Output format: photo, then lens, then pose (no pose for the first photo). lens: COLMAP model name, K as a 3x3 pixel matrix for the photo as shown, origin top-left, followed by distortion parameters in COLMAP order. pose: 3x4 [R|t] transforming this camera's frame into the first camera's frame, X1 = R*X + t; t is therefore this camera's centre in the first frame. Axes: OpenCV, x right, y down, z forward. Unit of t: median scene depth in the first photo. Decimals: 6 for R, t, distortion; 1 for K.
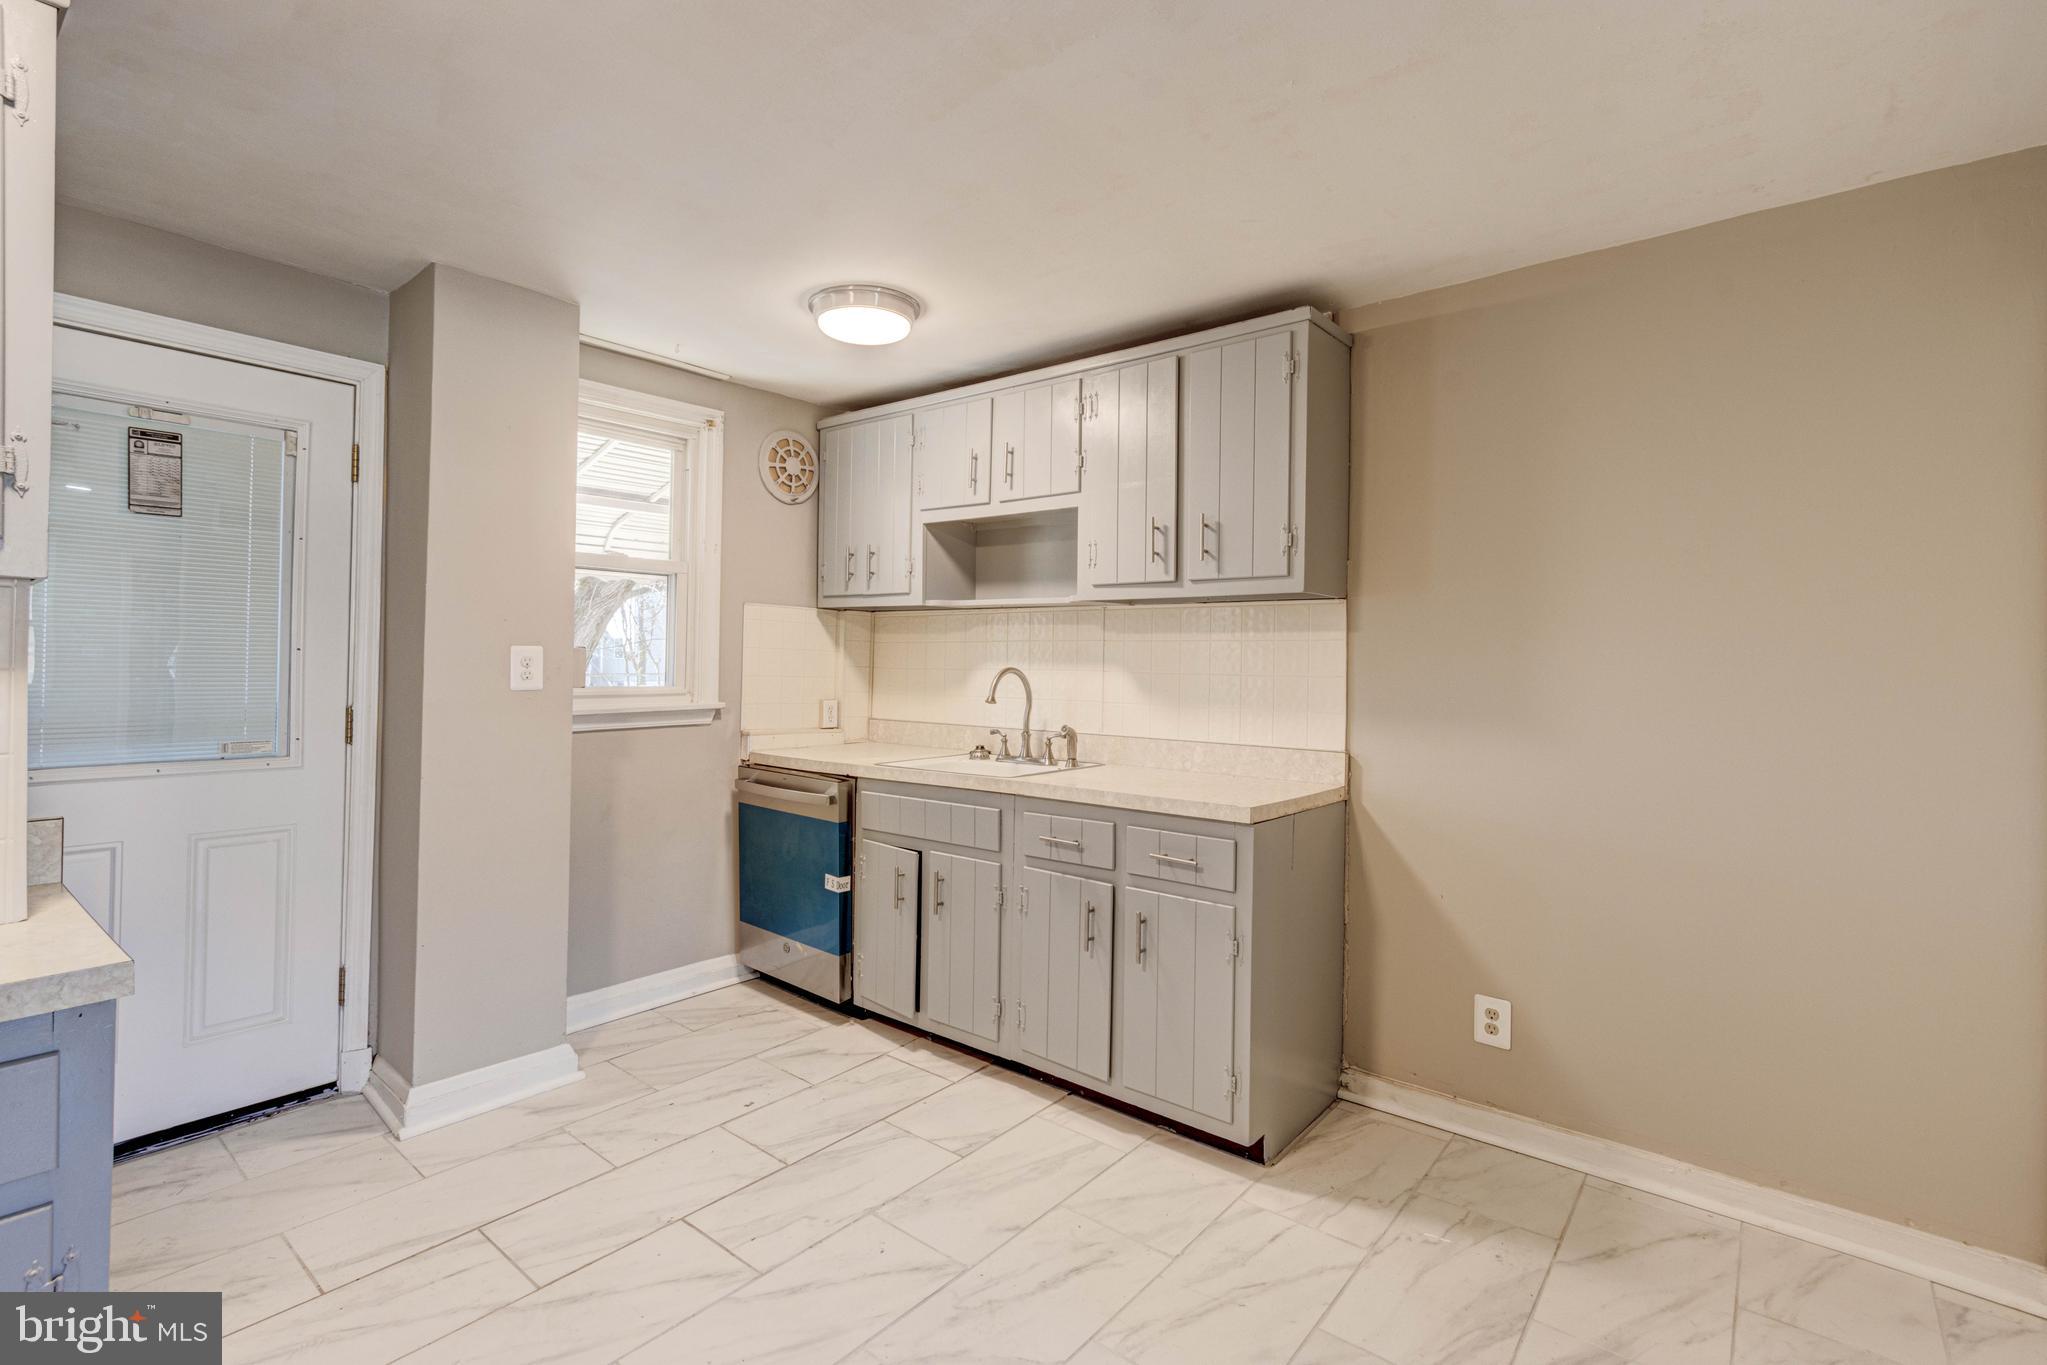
lens RADIAL K [[943.6, 0, 1012.1], [0, 943.6, 655.7], [0, 0, 1]] dist [0.011525, -0.004189]
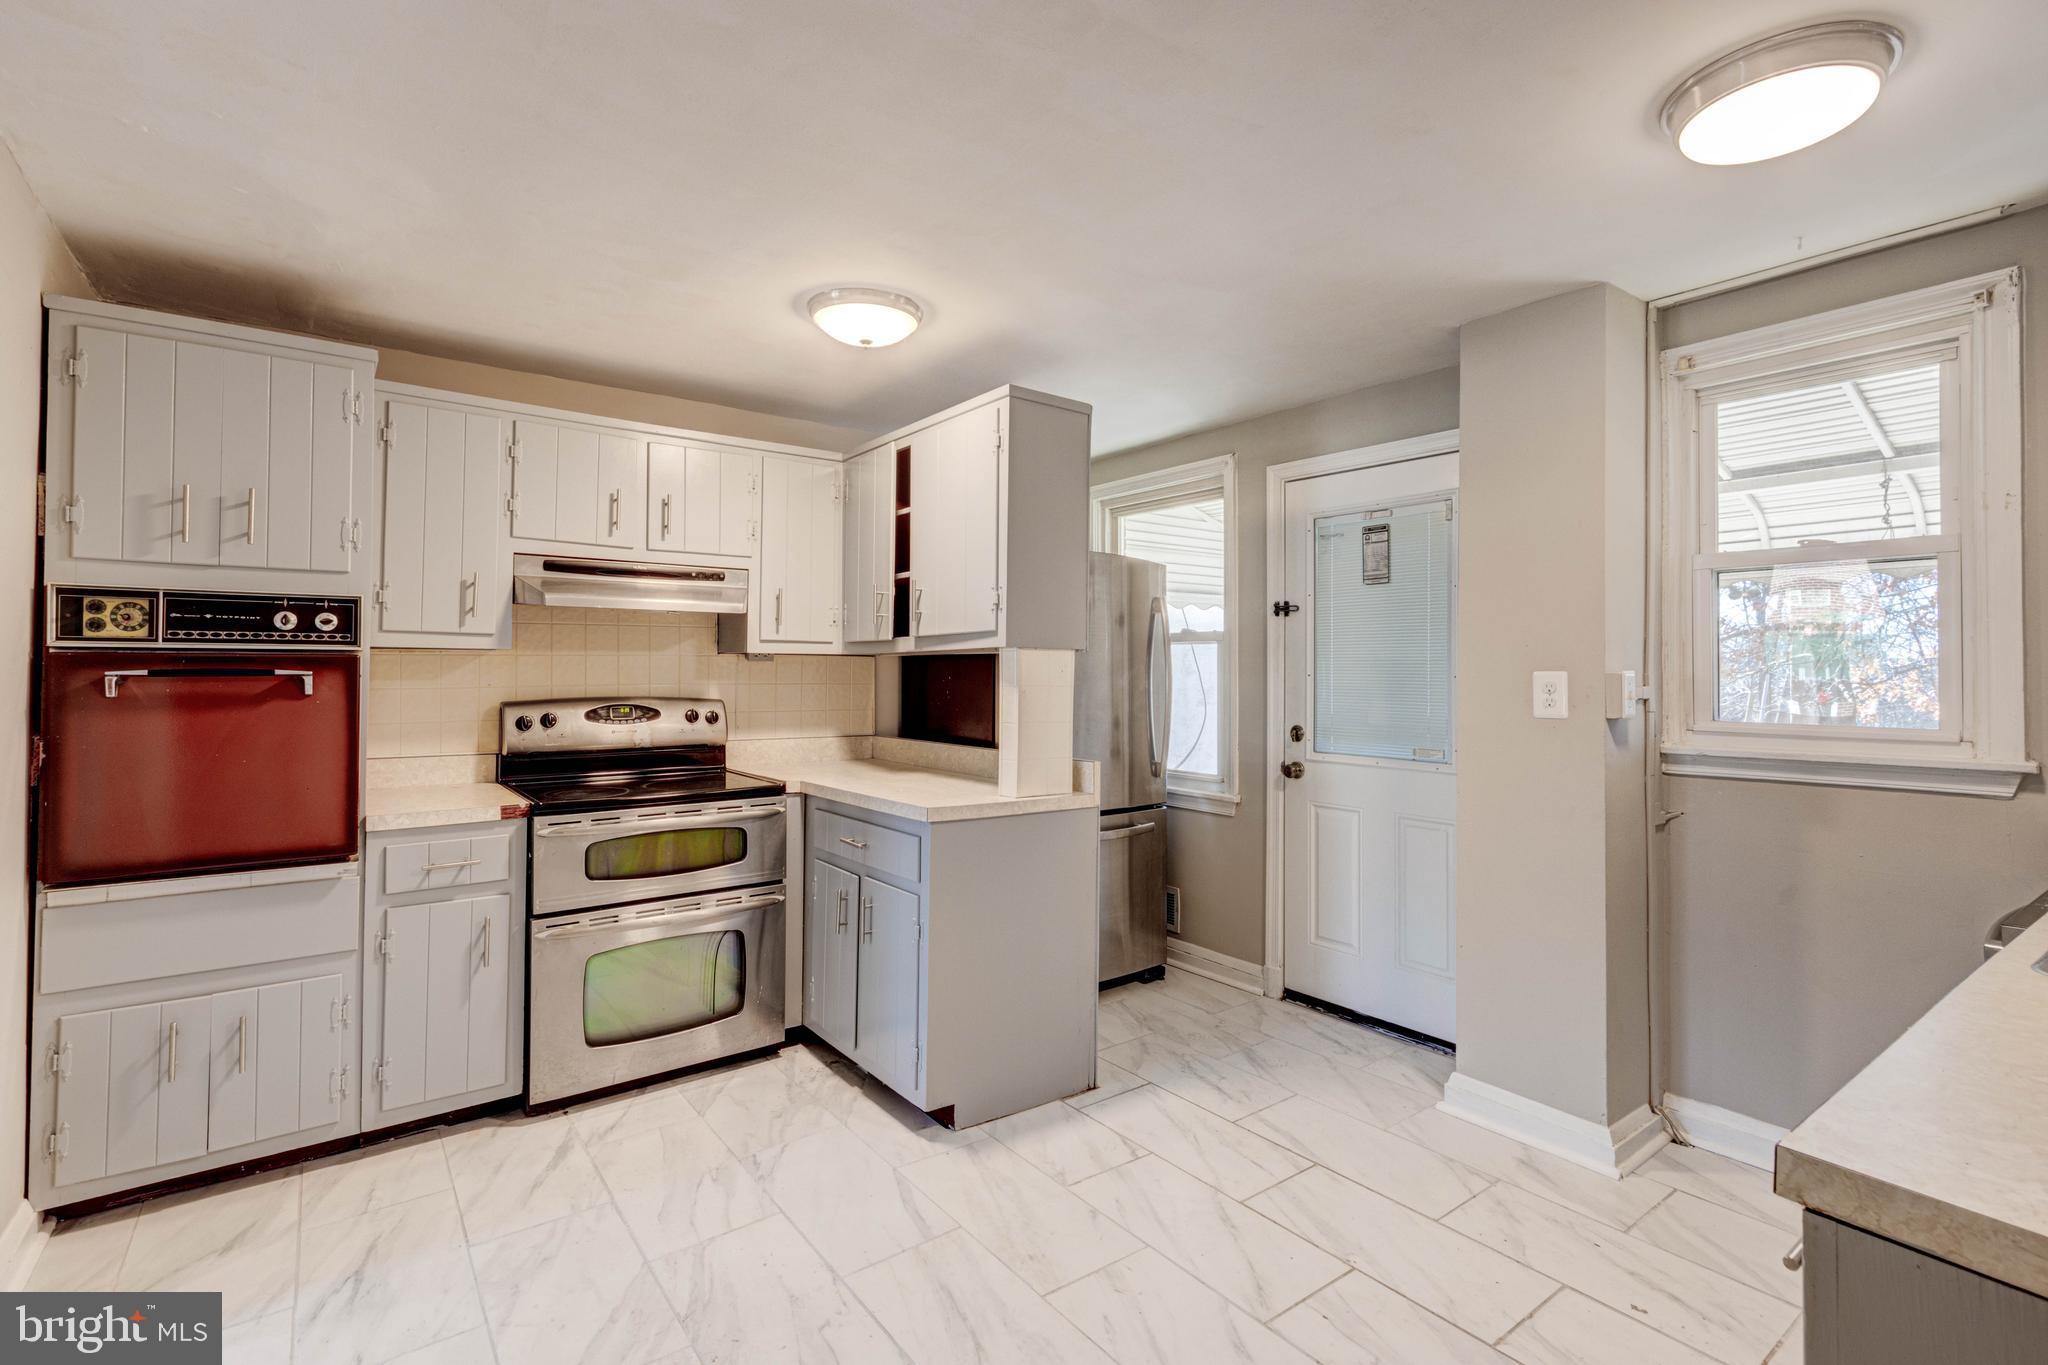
lens RADIAL K [[944.1, 0, 1008.6], [0, 944.1, 655.6], [0, 0, 1]] dist [0.011525, -0.004189]
pose [[-0.234136, -0.029484, -0.971757, 0.568399], [-0.001078, 0.999547, -0.030068, 0.003156], [0.972203, -0.005992, -0.234061, 0.737439]]
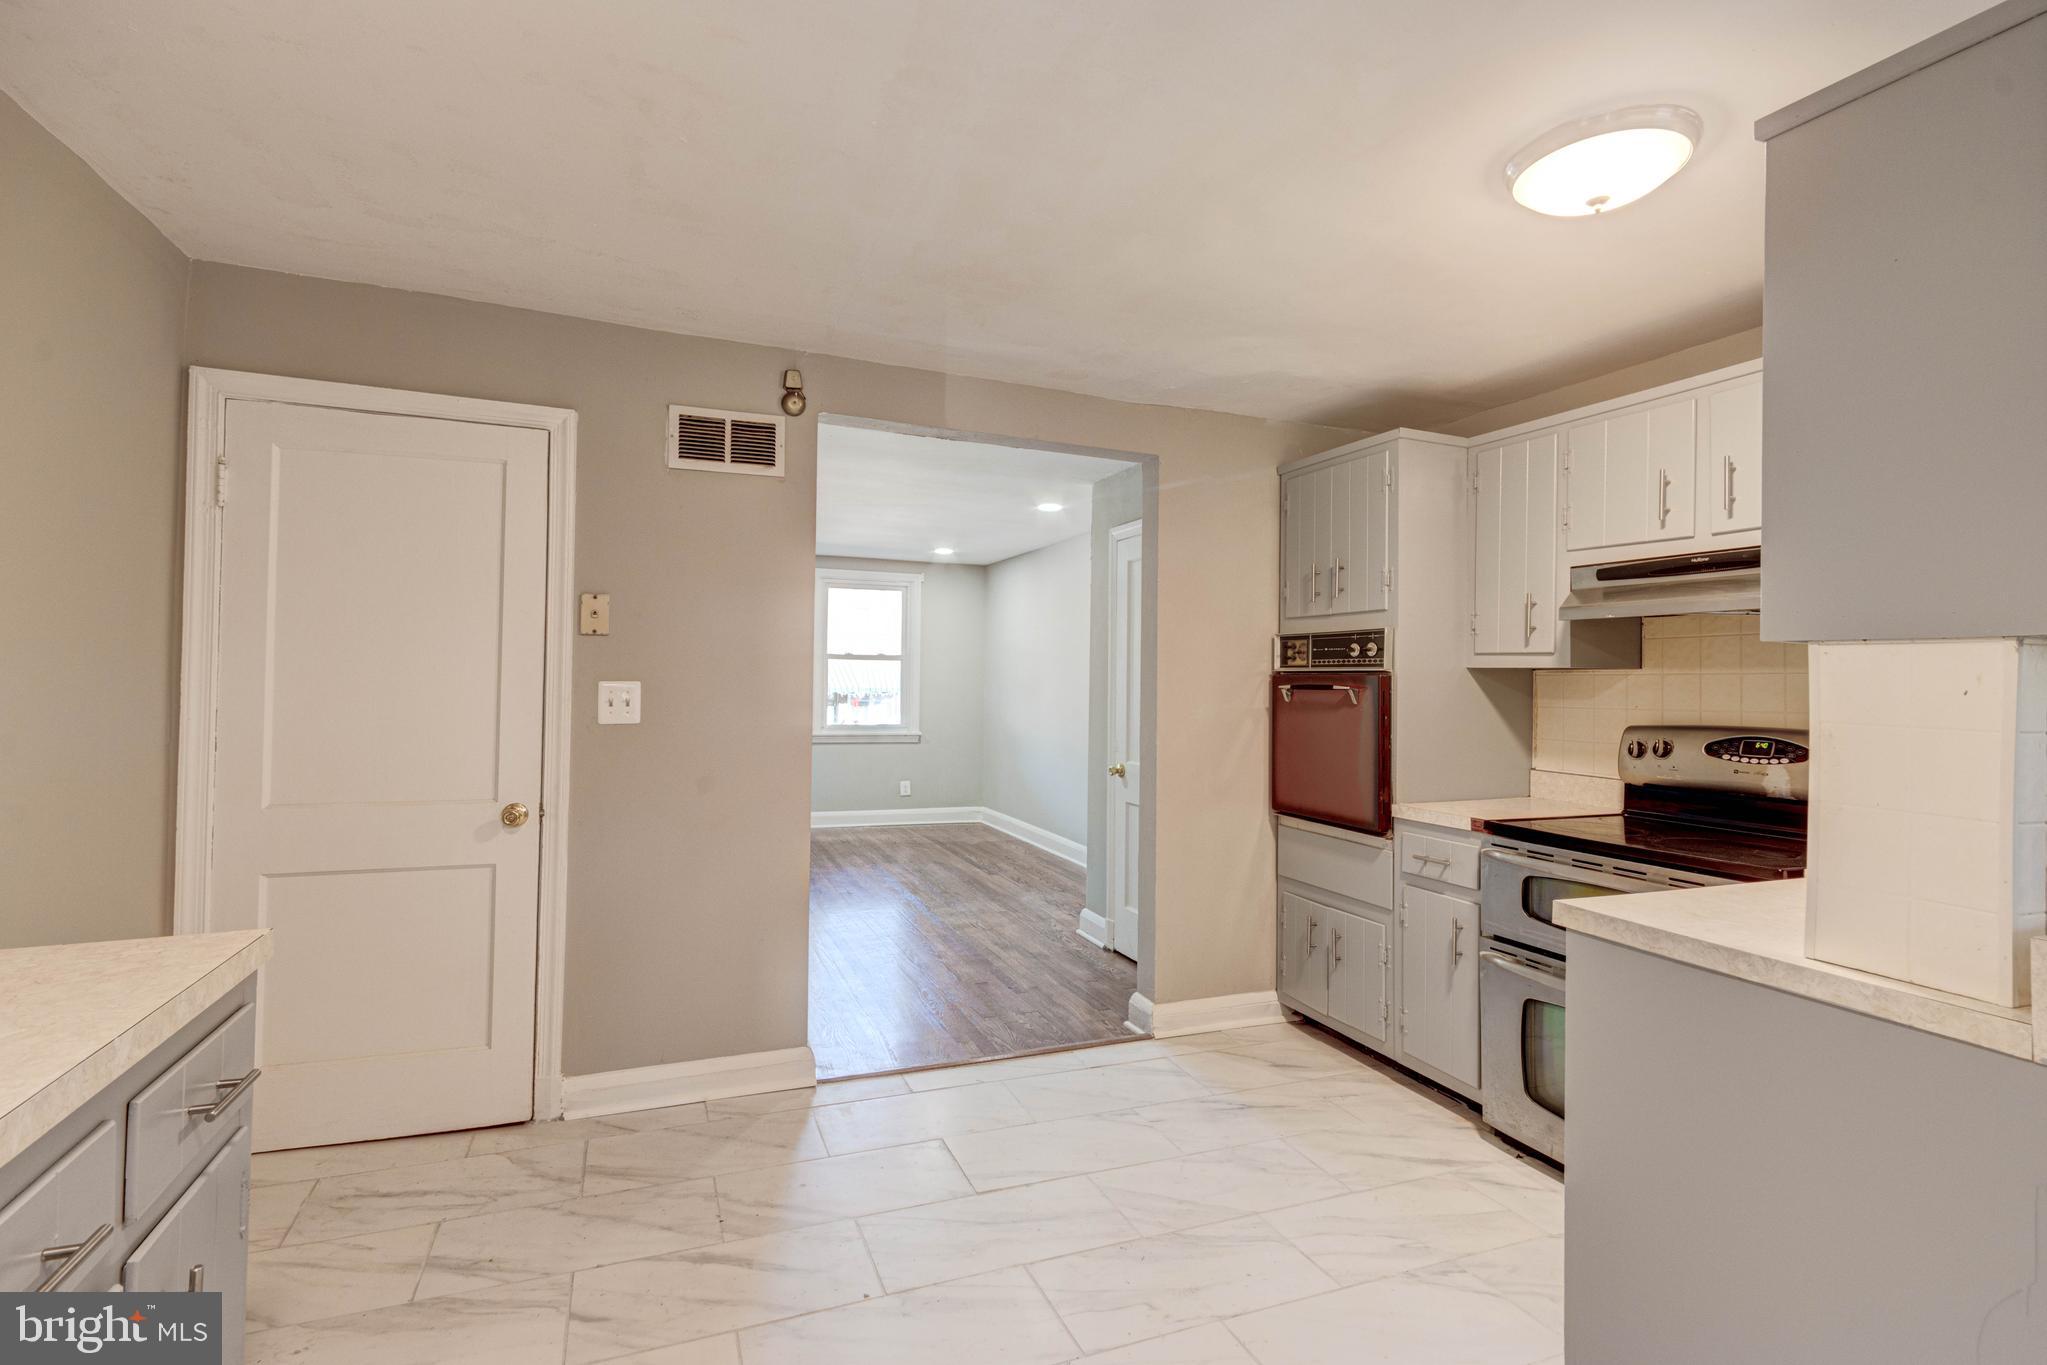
lens RADIAL K [[943.6, 0, 1010.2], [0, 943.6, 656.3], [0, 0, 1]] dist [0.011525, -0.004189]
pose [[-0.877711, -0.016273, 0.478914, -0.370765], [-0.031903, 0.999190, -0.024518, -0.003849], [-0.478127, -0.036798, -0.877520, 1.165038]]
